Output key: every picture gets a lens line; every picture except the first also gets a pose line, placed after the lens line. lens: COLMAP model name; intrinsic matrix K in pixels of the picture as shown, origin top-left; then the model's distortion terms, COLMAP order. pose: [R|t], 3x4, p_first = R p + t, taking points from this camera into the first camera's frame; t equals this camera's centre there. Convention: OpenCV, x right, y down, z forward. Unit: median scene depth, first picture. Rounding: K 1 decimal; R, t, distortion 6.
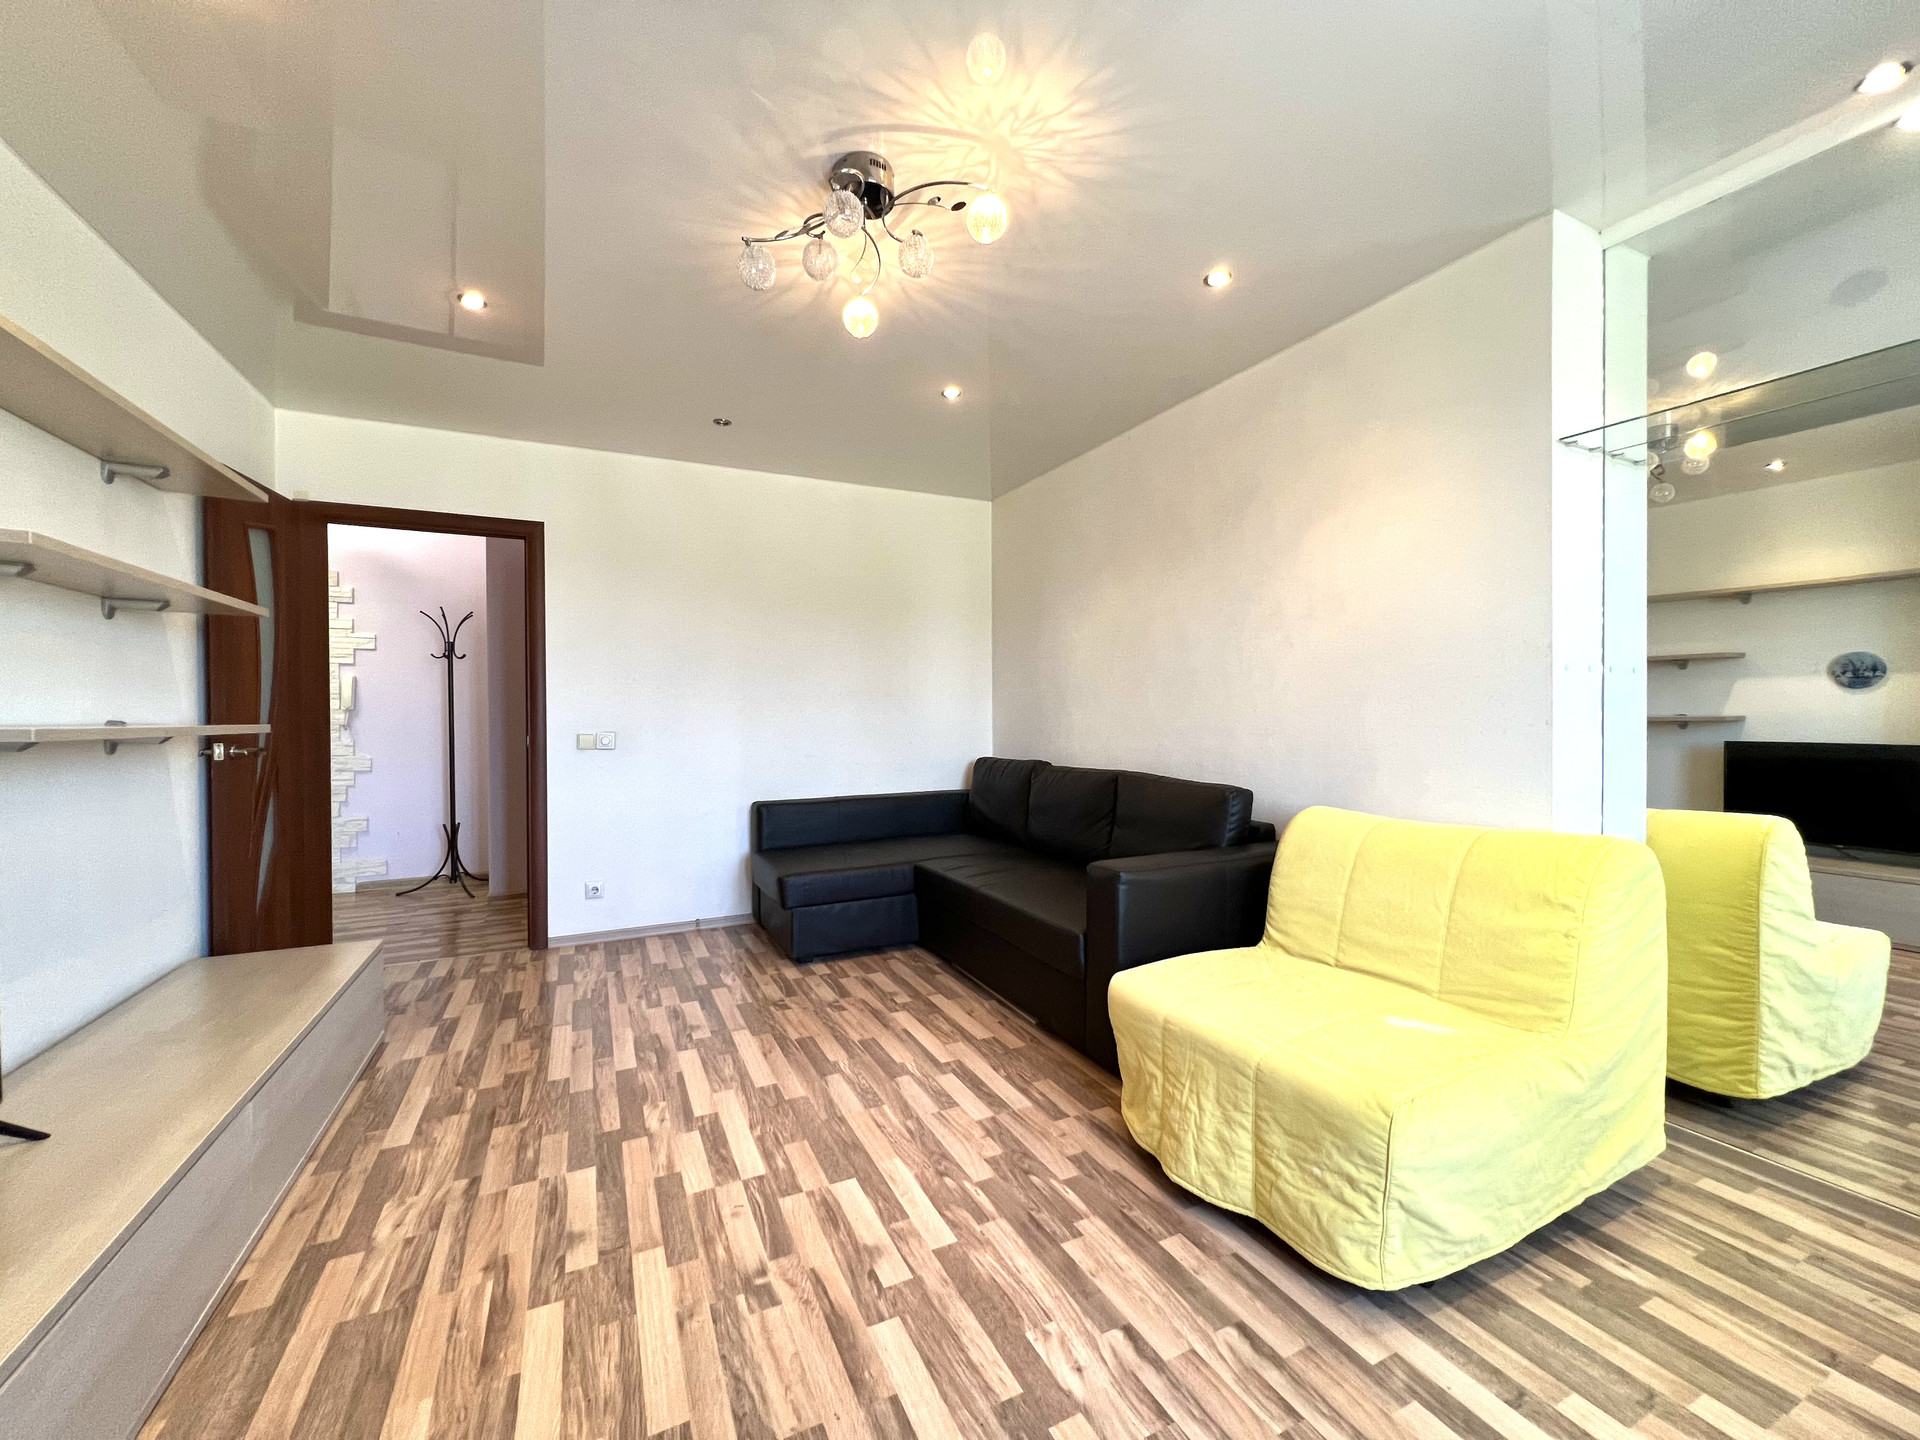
lens RADIAL K [[767.0, 0, 953.3], [0, 767.0, 713.8], [0, 0, 1]] dist [-0.002407, 0.001182]
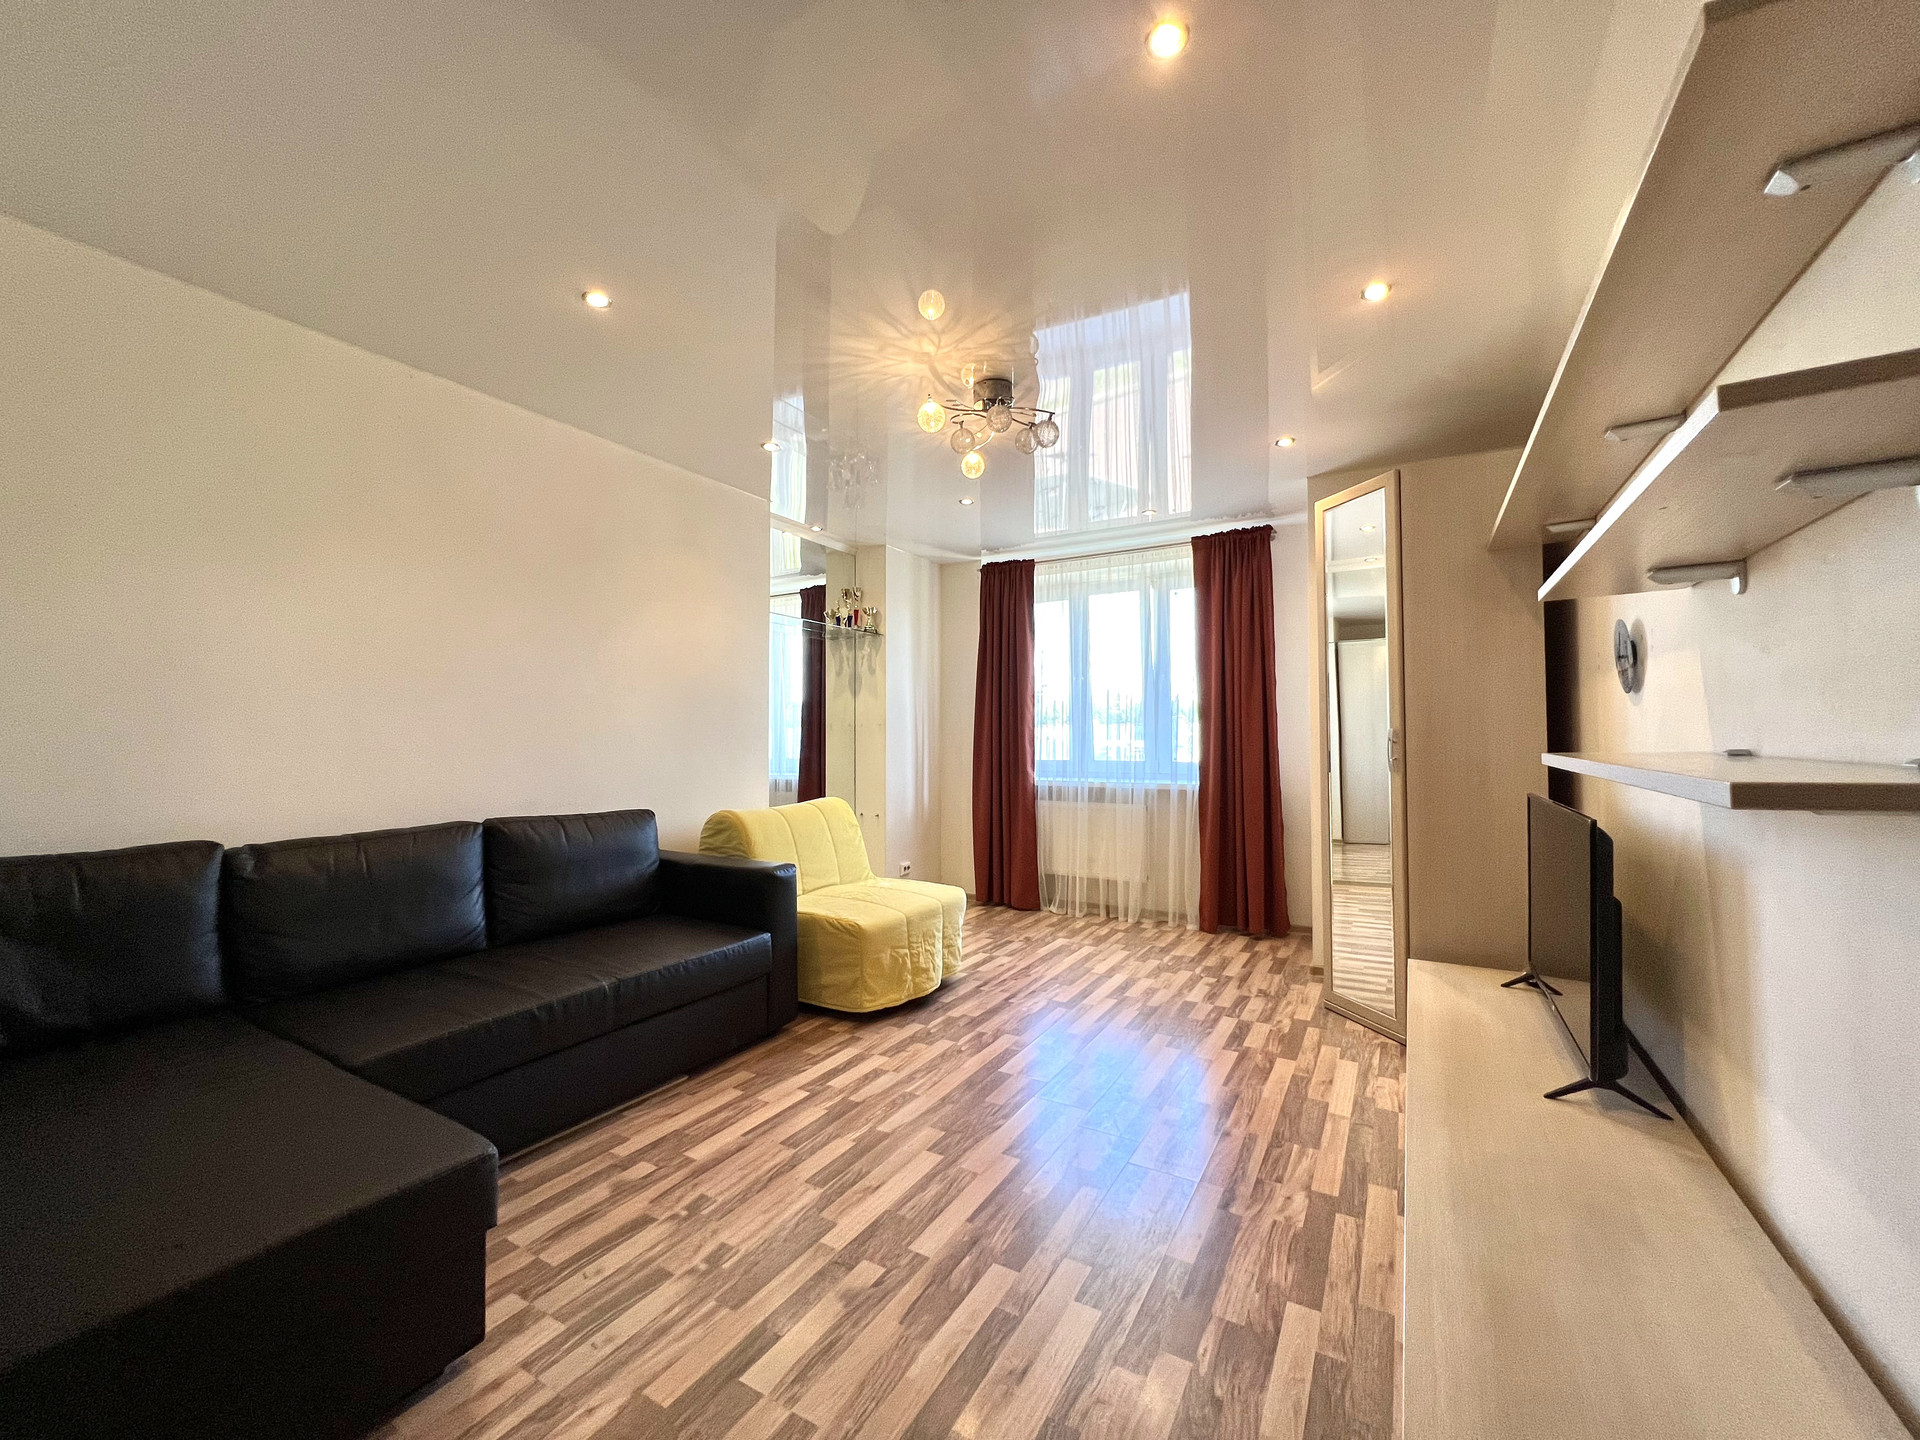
lens RADIAL K [[767.0, 0, 953.7], [0, 767.0, 729.0], [0, 0, 1]] dist [-0.002407, 0.001182]
pose [[-0.554112, 0.019668, 0.832210, -1.160276], [0.006930, 0.999795, -0.019014, -0.002545], [-0.832413, -0.004769, -0.554135, 1.685160]]
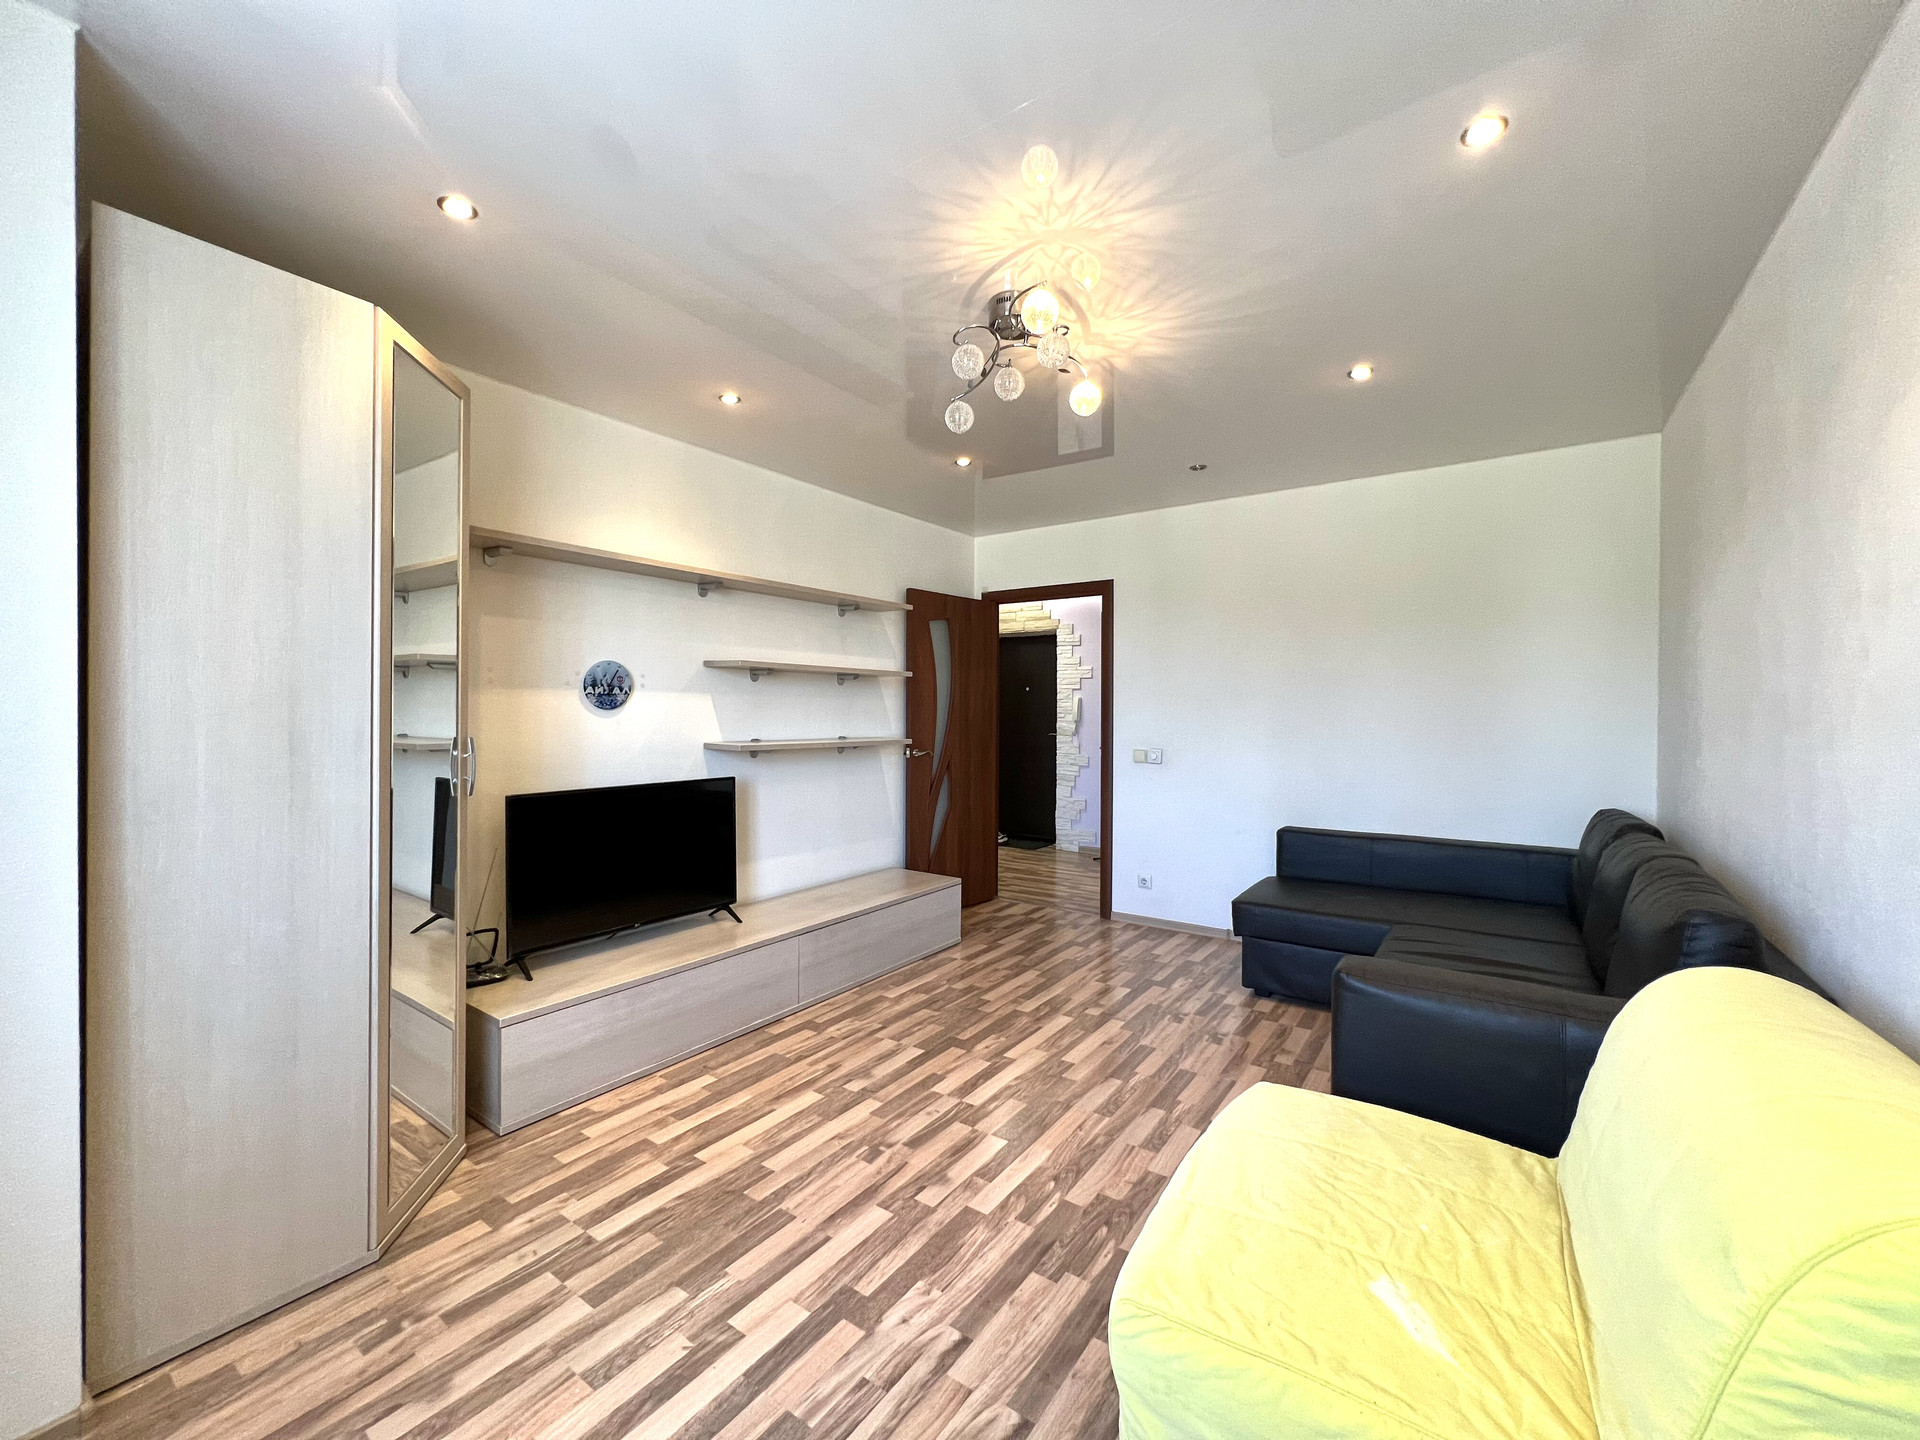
lens RADIAL K [[767.0, 0, 959.6], [0, 767.0, 711.6], [0, 0, 1]] dist [-0.002407, 0.001182]
pose [[0.487042, 0.007911, -0.873343, 0.797923], [-0.007377, 0.999961, 0.004944, -0.068506], [0.873347, 0.004035, 0.487081, 0.310299]]
